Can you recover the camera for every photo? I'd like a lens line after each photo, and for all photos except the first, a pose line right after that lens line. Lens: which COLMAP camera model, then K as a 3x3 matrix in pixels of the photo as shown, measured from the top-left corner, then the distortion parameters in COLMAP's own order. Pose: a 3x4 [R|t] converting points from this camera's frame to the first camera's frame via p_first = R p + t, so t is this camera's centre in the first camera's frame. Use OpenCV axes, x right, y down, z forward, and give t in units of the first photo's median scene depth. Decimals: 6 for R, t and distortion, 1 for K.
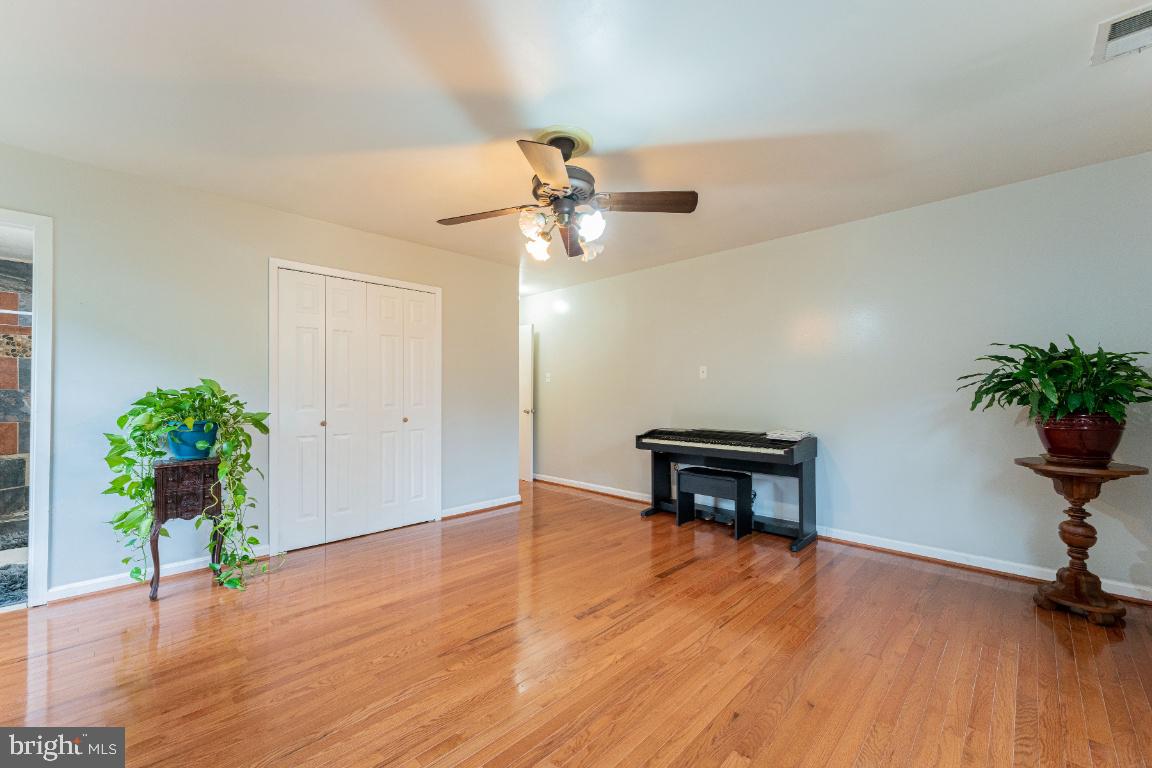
lens RADIAL K [[464.2, 0, 576.9], [0, 464.2, 396.9], [0, 0, 1]] dist [-0.000531, 0.000008]
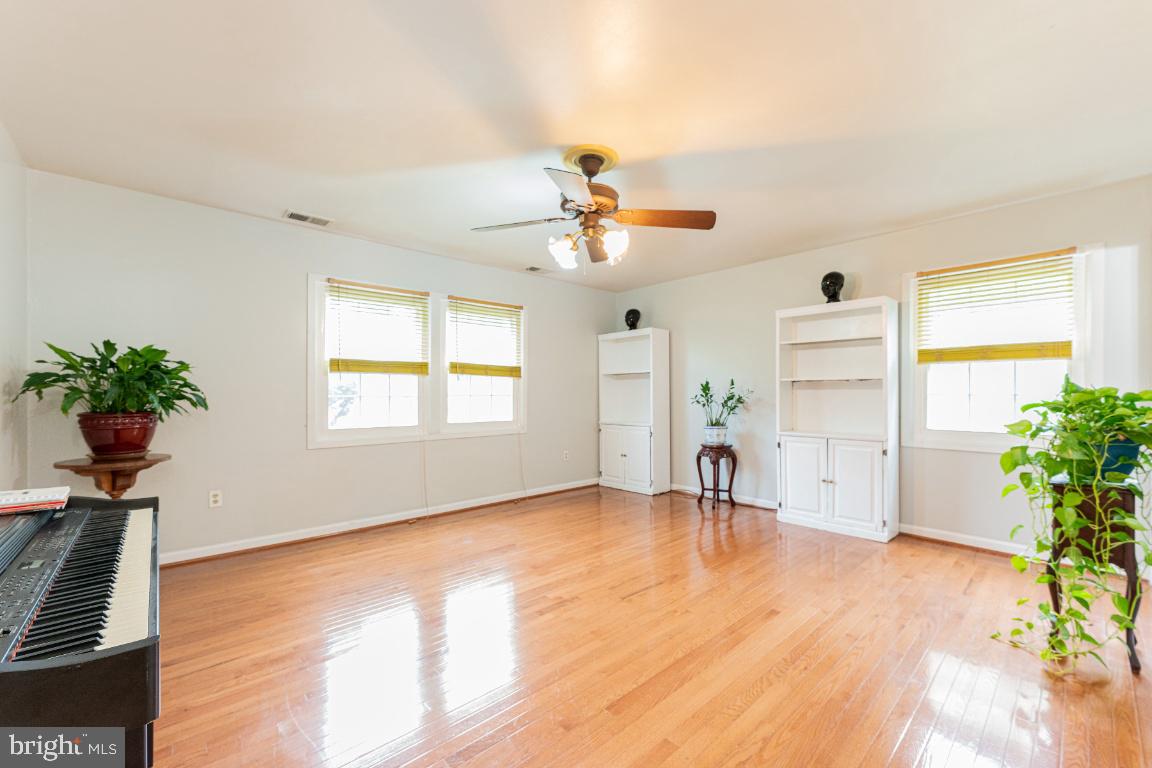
lens RADIAL K [[466.9, 0, 571.6], [0, 466.9, 385.9], [0, 0, 1]] dist [-0.000640, -0.000034]
pose [[-0.999126, -0.006739, 0.041250, -0.025351], [-0.006802, 0.999976, -0.001394, -0.031306], [-0.041240, -0.001673, -0.999148, 1.983394]]
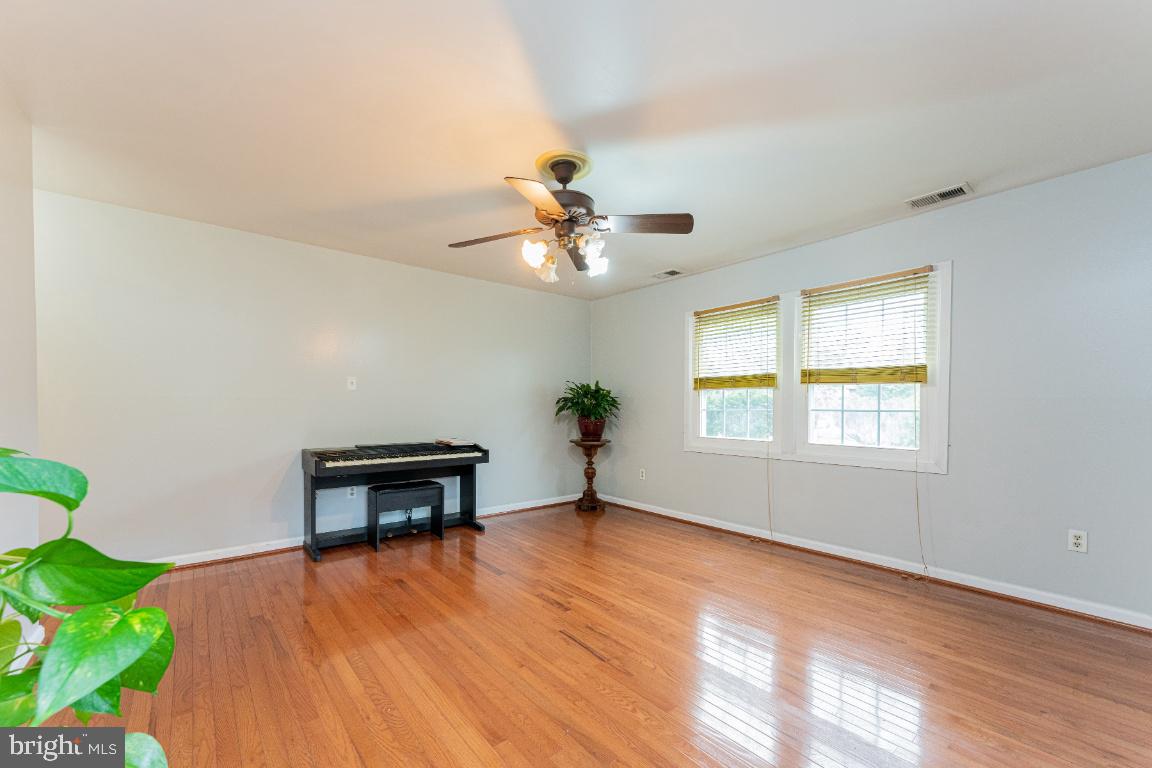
lens RADIAL K [[464.2, 0, 576.9], [0, 464.2, 396.9], [0, 0, 1]] dist [-0.000531, 0.000008]
pose [[0.102148, 0.025562, 0.994441, -1.032051], [0.004578, 0.999647, -0.026166, -0.000597], [-0.994759, 0.007225, 0.101995, 0.807952]]
